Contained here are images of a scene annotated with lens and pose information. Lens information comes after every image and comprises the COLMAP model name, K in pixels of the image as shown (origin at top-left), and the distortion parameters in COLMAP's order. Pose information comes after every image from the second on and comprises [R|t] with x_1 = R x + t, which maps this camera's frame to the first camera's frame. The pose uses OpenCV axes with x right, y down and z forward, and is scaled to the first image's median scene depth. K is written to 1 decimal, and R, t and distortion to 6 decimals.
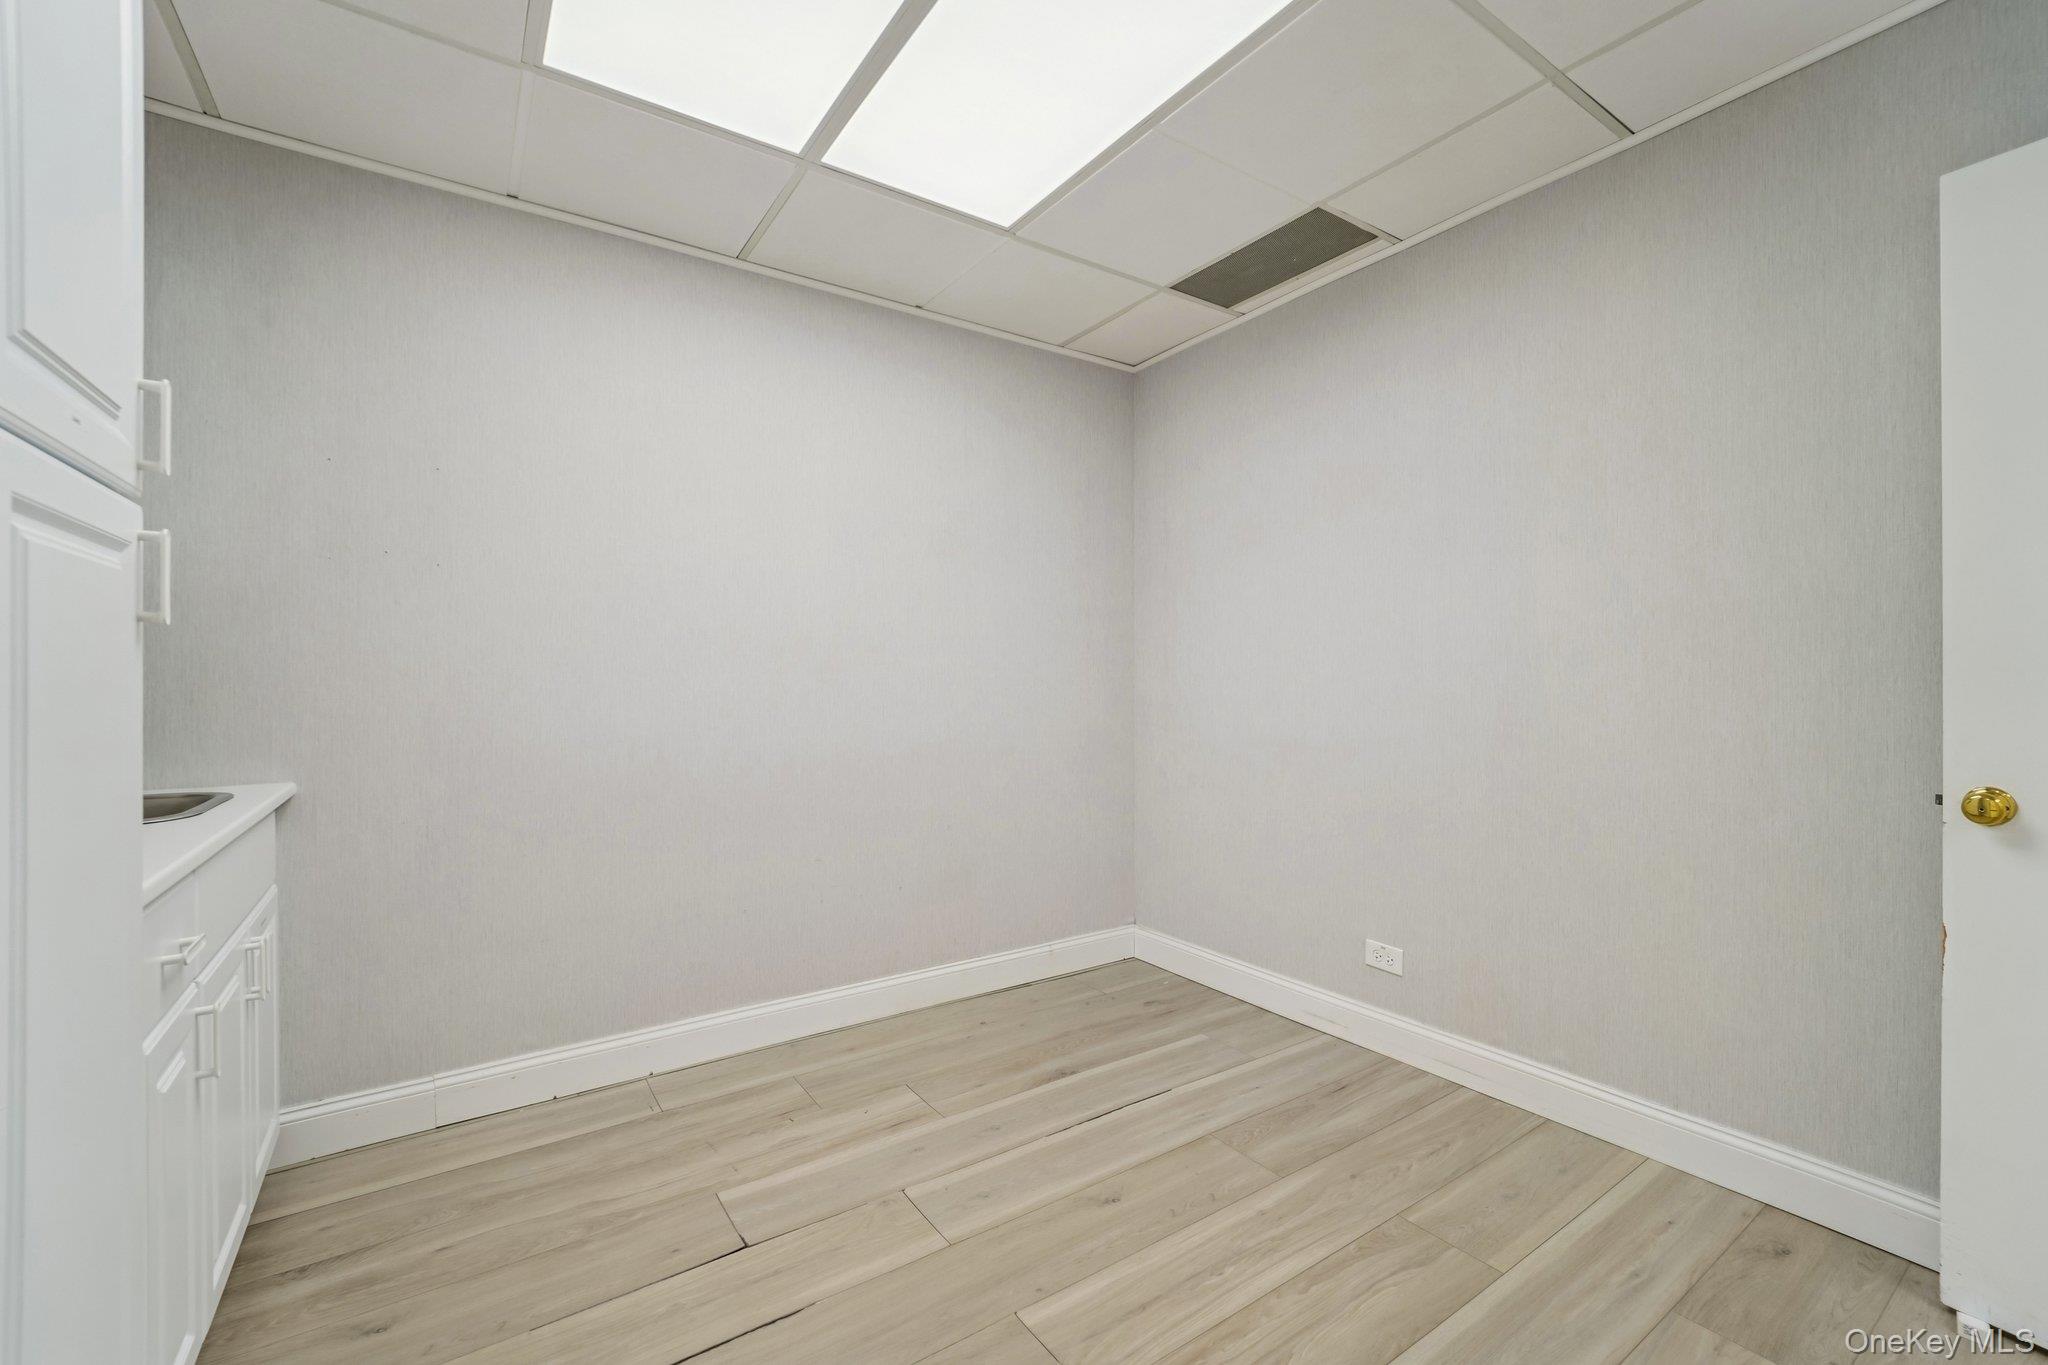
lens RADIAL K [[868.8, 0, 1050.9], [0, 868.8, 656.7], [0, 0, 1]] dist [0.016047, -0.010494]
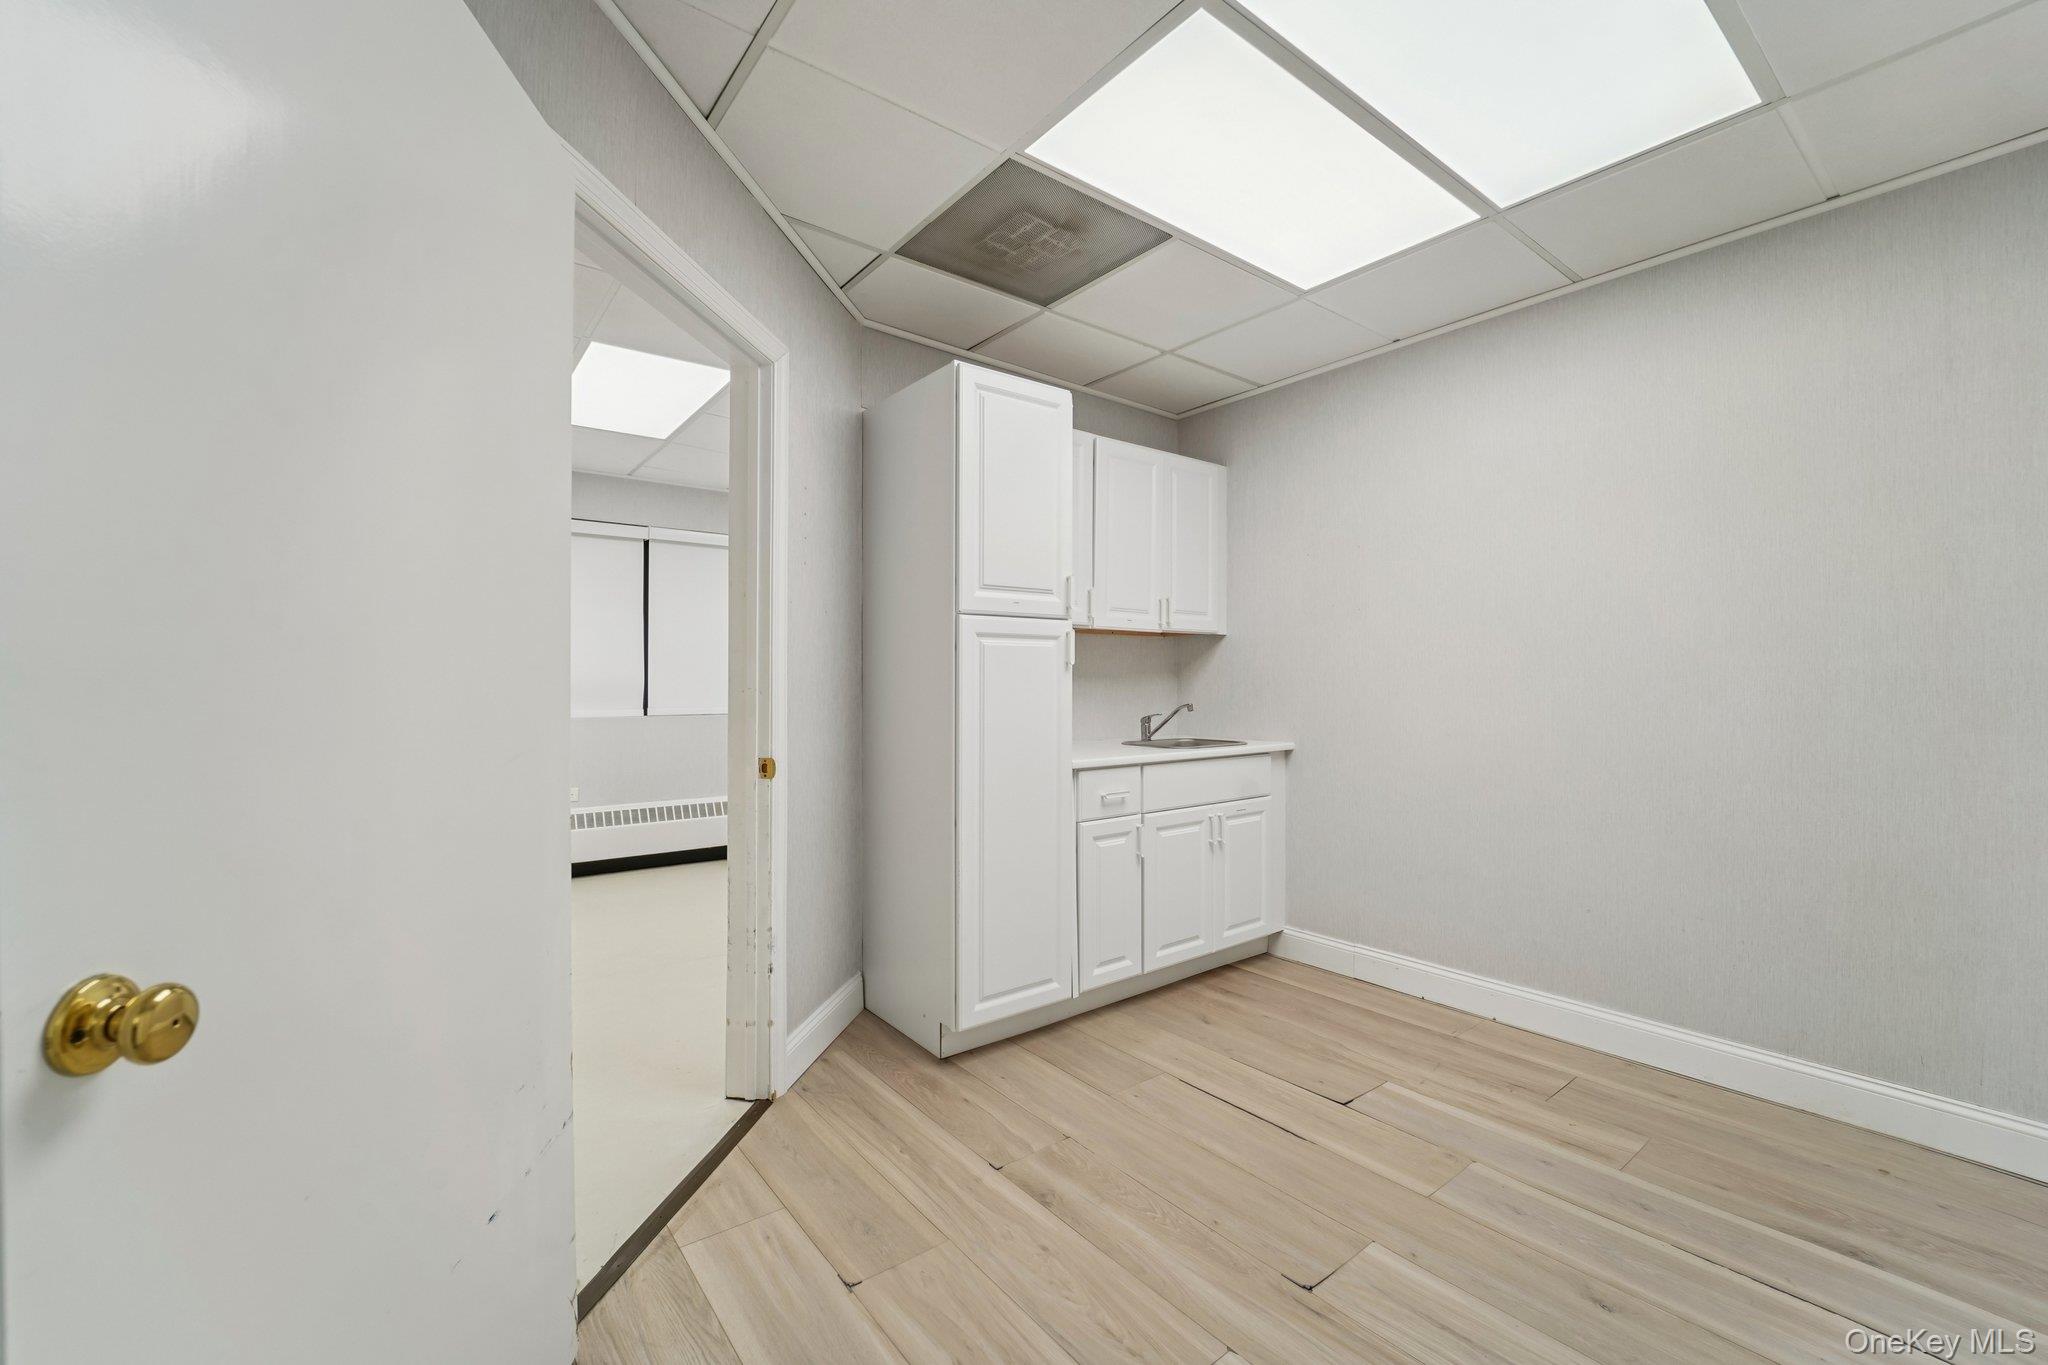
lens RADIAL K [[839.0, 0, 1015.8], [0, 839.0, 659.1], [0, 0, 1]] dist [-0.023220, -0.000487]
pose [[0.040592, -0.024274, -0.998881, 0.749613], [0.023847, 0.999444, -0.023319, -0.000477], [0.998891, -0.022874, 0.041148, 0.360488]]
